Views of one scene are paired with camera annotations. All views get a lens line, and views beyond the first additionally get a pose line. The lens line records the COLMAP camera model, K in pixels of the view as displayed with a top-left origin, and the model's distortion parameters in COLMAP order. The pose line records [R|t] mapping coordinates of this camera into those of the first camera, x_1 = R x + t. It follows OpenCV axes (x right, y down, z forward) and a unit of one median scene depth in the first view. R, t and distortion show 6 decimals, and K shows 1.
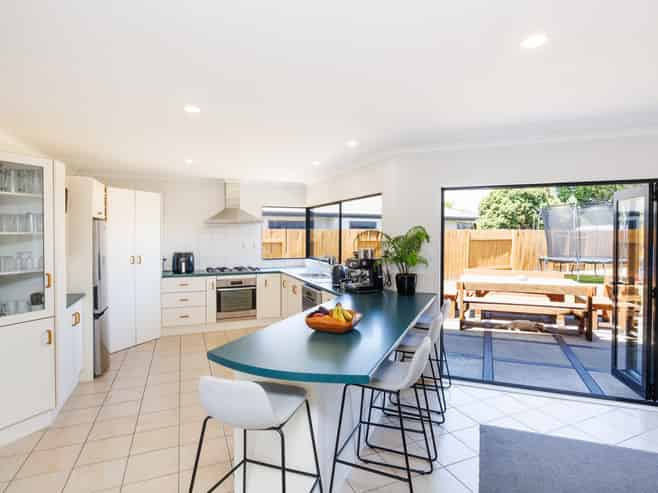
lens RADIAL K [[357.1, 0, 329.0], [0, 357.1, 246.5], [0, 0, 1]] dist [-0.002842, -0.000388]
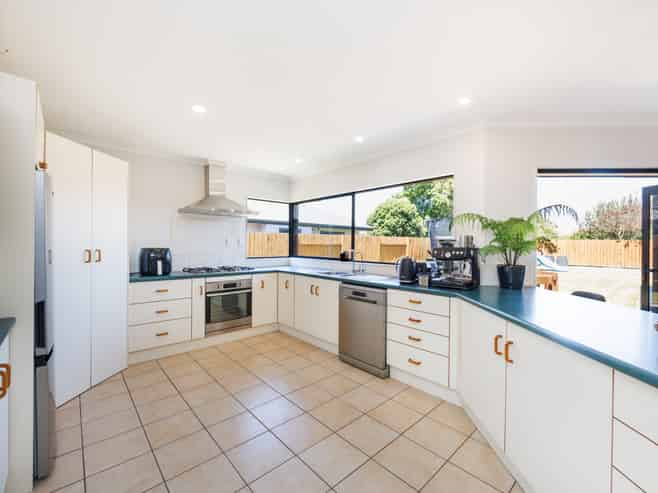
lens RADIAL K [[282.1, 0, 329.0], [0, 282.1, 246.5], [0, 0, 1]] dist [0.000012, 0.000061]
pose [[0.941611, 0.002871, 0.336690, -0.258866], [0.005737, 0.999682, -0.024570, 0.029163], [-0.336654, 0.025067, 0.941295, 0.307519]]
